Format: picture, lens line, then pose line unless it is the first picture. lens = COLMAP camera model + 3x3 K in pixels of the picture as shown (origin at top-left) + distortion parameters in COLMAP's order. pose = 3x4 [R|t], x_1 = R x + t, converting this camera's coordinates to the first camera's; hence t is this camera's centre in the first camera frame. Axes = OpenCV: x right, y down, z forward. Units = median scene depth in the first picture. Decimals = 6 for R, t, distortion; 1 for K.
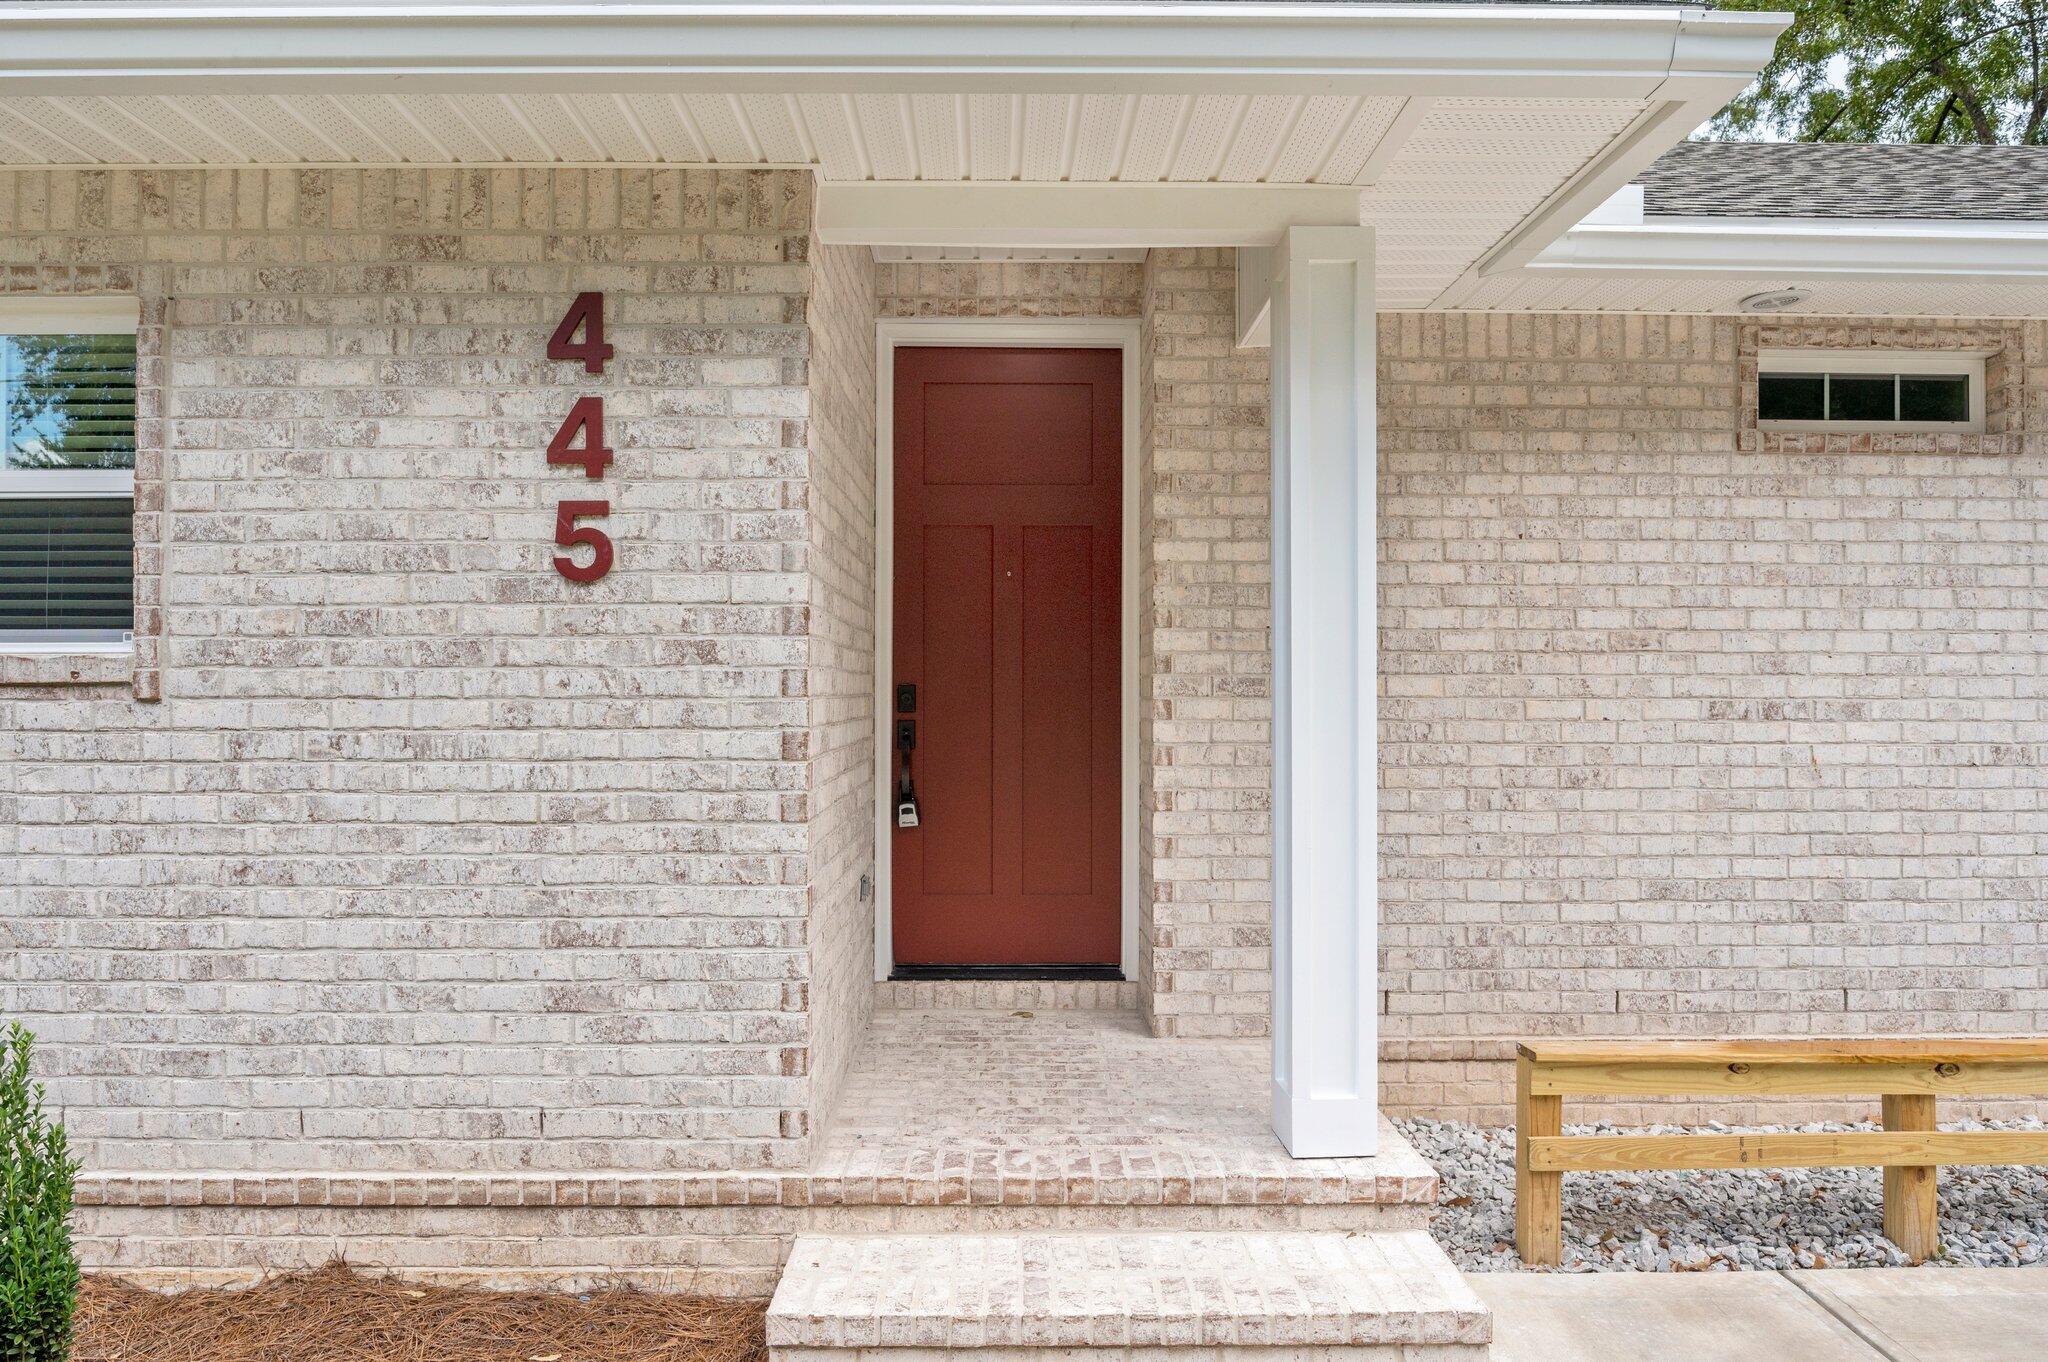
lens RADIAL K [[1244.2, 0, 1022.2], [0, 1244.2, 689.5], [0, 0, 1]] dist [-0.008007, -0.001334]
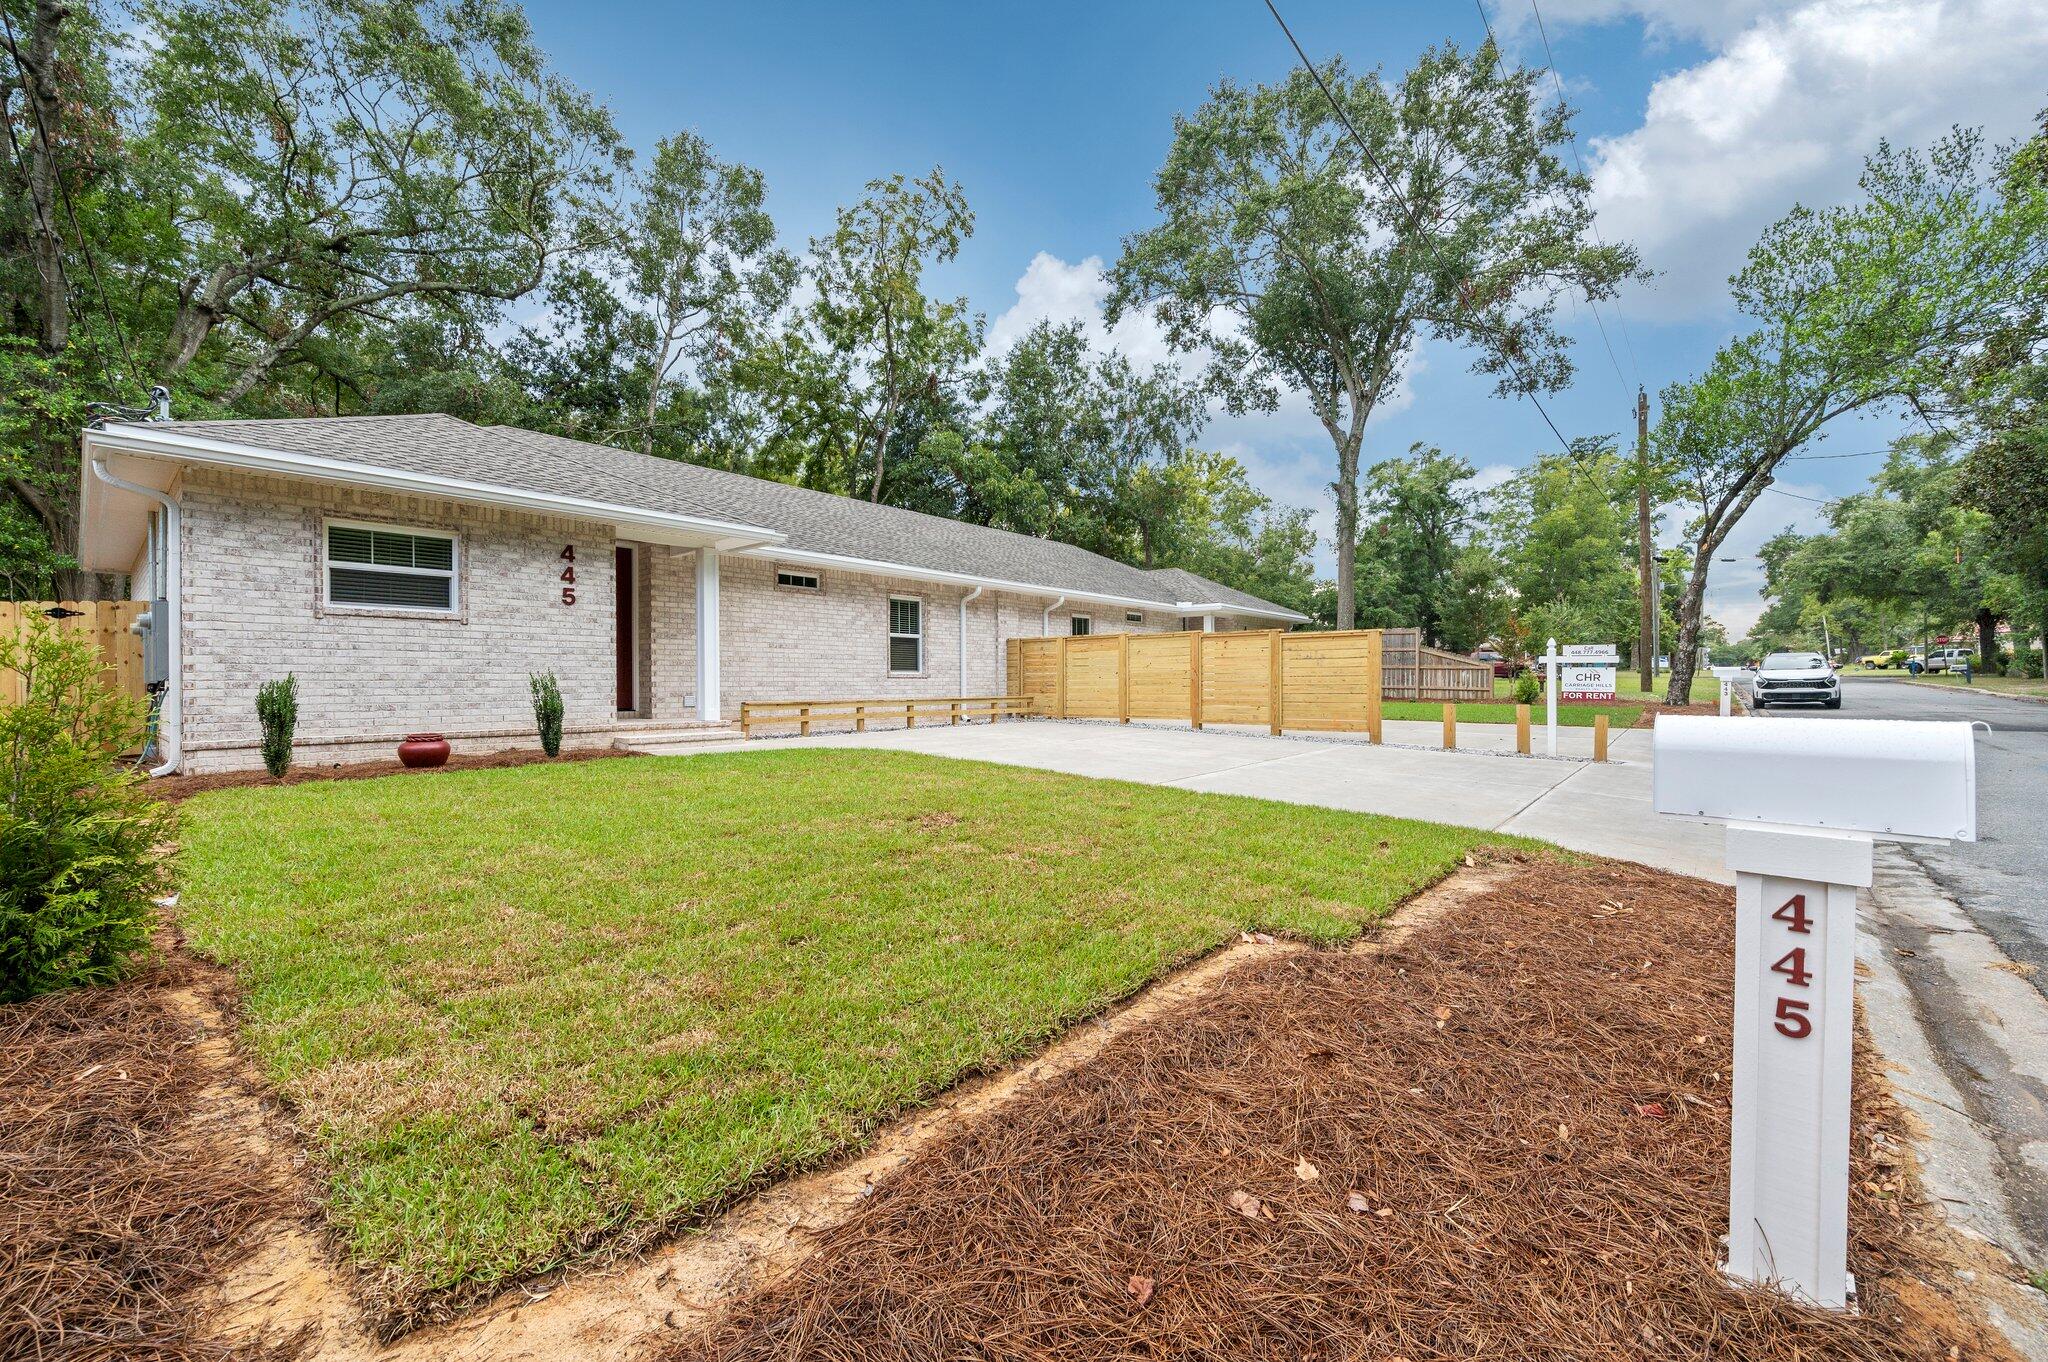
lens RADIAL K [[816.1, 0, 1026.0], [0, 816.1, 686.9], [0, 0, 1]] dist [-0.008070, 0.000548]
pose [[0.652688, -0.006216, 0.757601, -1.596663], [0.003942, 0.999981, 0.004809, 0.226229], [-0.757616, -0.000152, 0.652700, -2.426688]]
